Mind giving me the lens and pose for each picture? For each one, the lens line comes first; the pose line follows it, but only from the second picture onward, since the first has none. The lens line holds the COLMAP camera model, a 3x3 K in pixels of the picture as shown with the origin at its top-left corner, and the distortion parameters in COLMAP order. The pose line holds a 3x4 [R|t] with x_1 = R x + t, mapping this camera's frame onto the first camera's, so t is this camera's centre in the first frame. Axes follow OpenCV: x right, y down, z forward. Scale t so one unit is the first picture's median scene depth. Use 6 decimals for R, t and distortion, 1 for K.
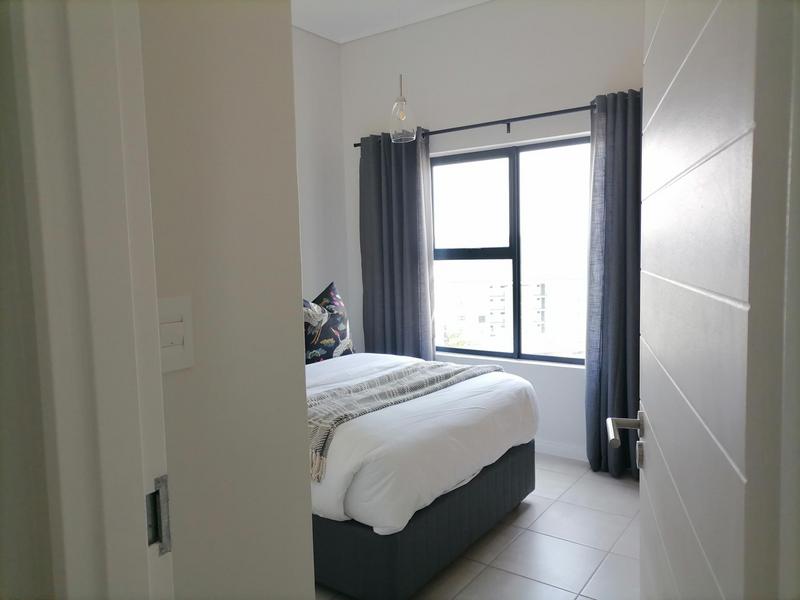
lens RADIAL K [[601.8, 0, 399.0], [0, 601.8, 301.2], [0, 0, 1]] dist [0.021585, -0.002820]
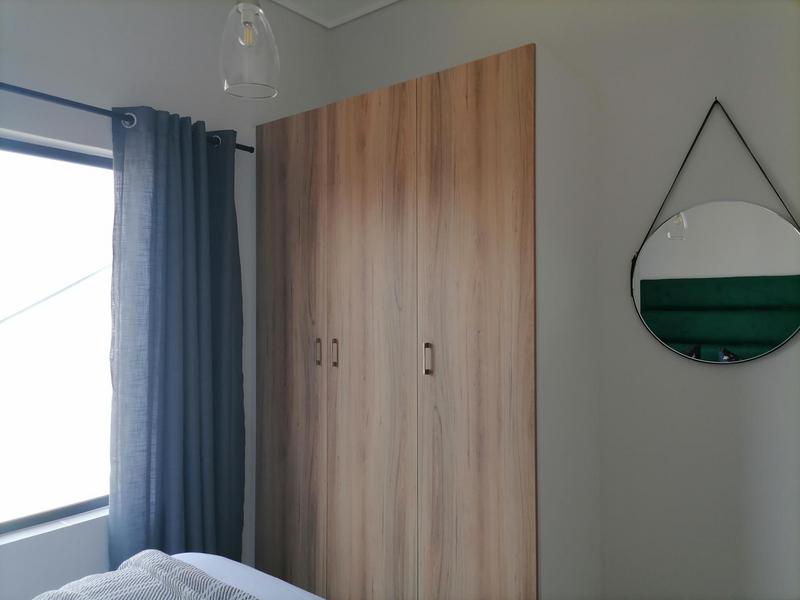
lens RADIAL K [[595.7, 0, 399.5], [0, 595.7, 300.9], [0, 0, 1]] dist [0.023550, -0.001669]
pose [[0.036749, 0.032002, 0.998812, -0.330182], [0.084955, 0.995769, -0.035031, -0.066830], [-0.995707, 0.086142, 0.033874, 0.680743]]
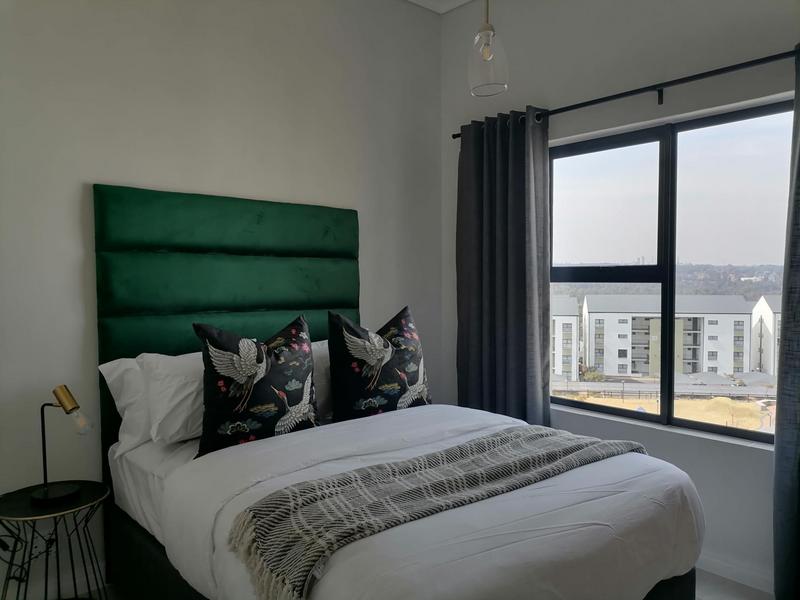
lens RADIAL K [[605.8, 0, 397.8], [0, 605.8, 301.7], [0, 0, 1]] dist [0.021294, -0.000705]
pose [[0.975428, 0.031576, -0.218046, 0.047268], [-0.040717, 0.998465, -0.037556, -0.009249], [0.216525, 0.045512, 0.975216, 0.268343]]
